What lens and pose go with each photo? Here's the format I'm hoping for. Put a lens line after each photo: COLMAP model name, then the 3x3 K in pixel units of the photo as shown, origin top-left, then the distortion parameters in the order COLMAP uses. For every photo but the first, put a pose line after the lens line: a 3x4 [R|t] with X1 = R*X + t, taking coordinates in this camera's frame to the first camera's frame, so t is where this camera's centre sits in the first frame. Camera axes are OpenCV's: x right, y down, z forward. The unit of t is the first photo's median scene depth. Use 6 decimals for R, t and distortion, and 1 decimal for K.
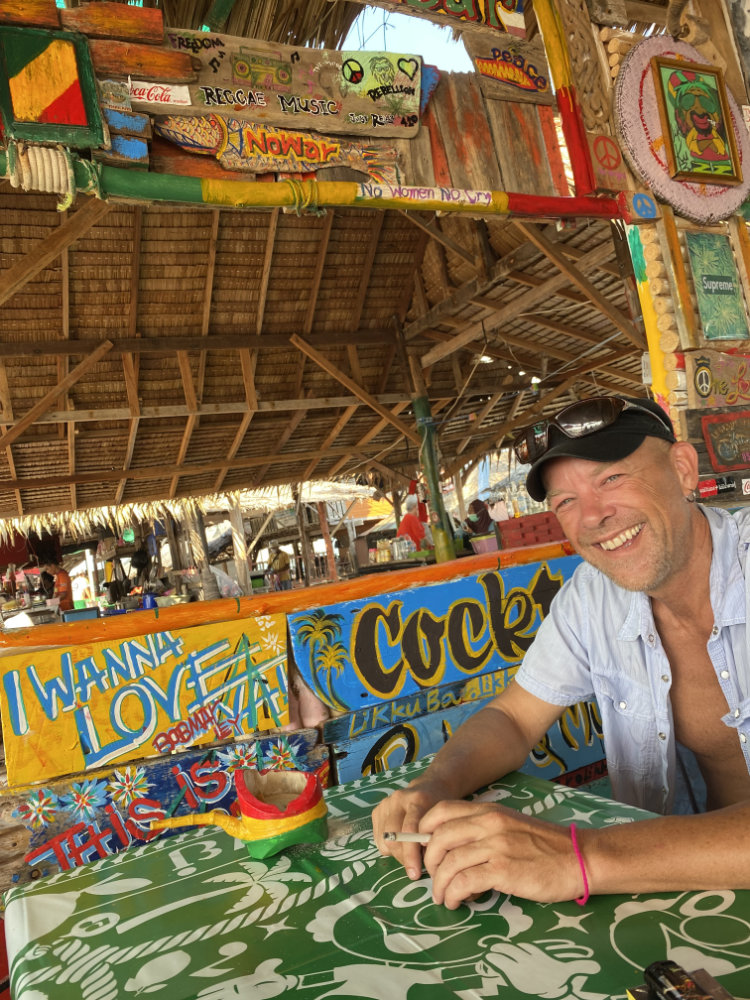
lens RADIAL K [[784.6, 0, 369.0], [0, 784.6, 499.0], [0, 0, 1]] dist [0.021671, -0.023965]
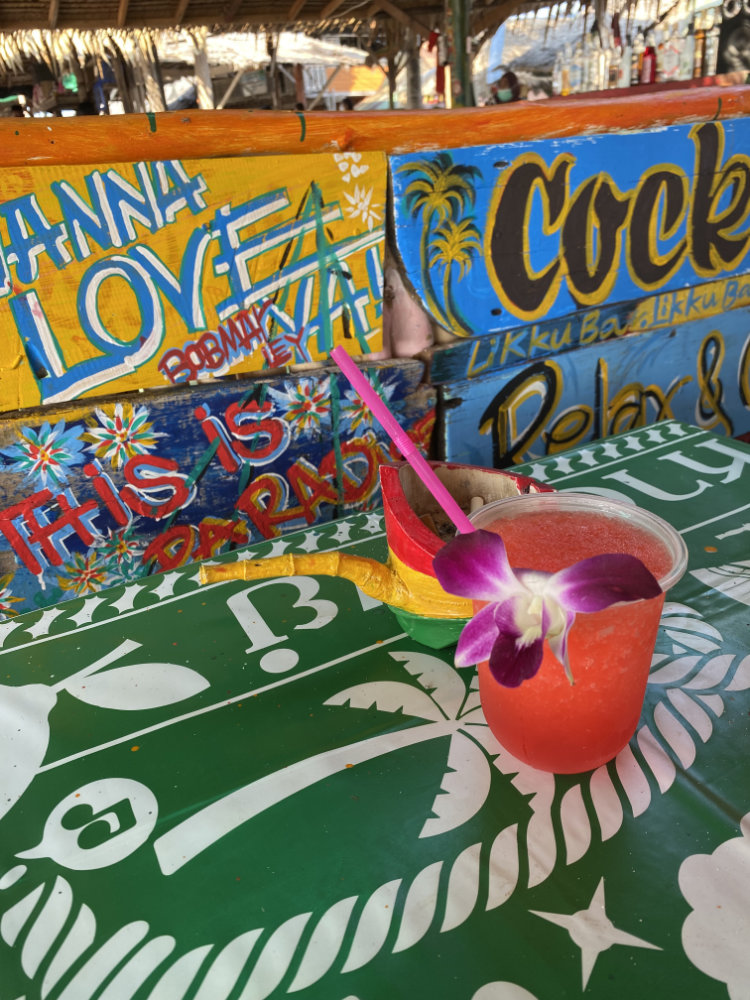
lens RADIAL K [[784.6, 0, 379.0], [0, 784.6, 495.4], [0, 0, 1]] dist [0.021671, -0.023965]
pose [[0.994682, 0.066888, 0.078319, -0.142278], [-0.095875, 0.879134, 0.466832, 0.102455], [-0.037628, -0.471858, 0.880871, 0.412186]]
